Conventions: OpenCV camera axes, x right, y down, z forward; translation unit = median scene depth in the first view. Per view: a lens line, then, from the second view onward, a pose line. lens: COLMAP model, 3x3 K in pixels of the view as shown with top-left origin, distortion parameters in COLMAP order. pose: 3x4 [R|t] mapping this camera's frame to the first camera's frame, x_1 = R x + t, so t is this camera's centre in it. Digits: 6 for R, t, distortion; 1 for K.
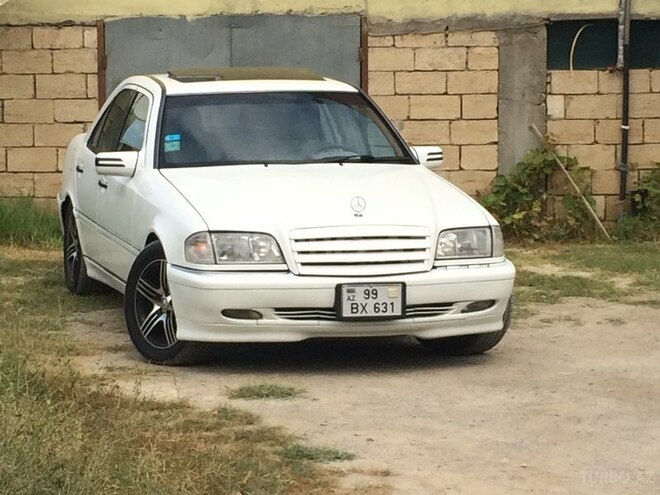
lens RADIAL K [[2054.9, 0, 330.2], [0, 2054.9, 247.5], [0, 0, 1]] dist [-0.130603, 0.000000]
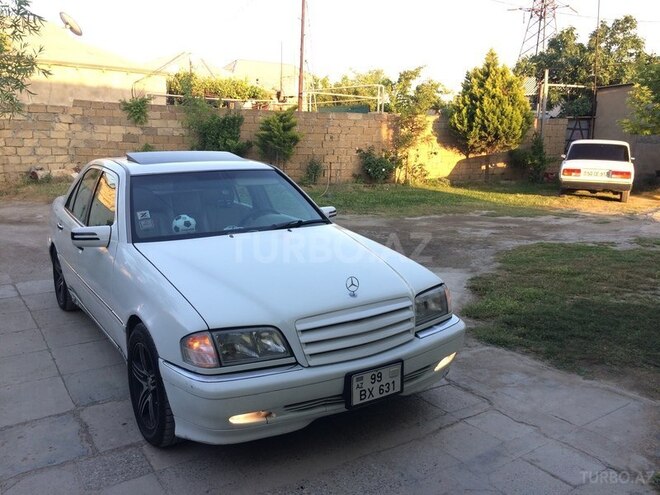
lens RADIAL K [[569.9, 0, 298.6], [0, 569.9, 250.1], [0, 0, 1]] dist [0.065579, -0.017532]
pose [[0.967324, -0.053156, 0.247907, -0.081433], [0.034789, 0.996355, 0.077892, -0.061117], [-0.251144, -0.066722, 0.965647, 0.744514]]
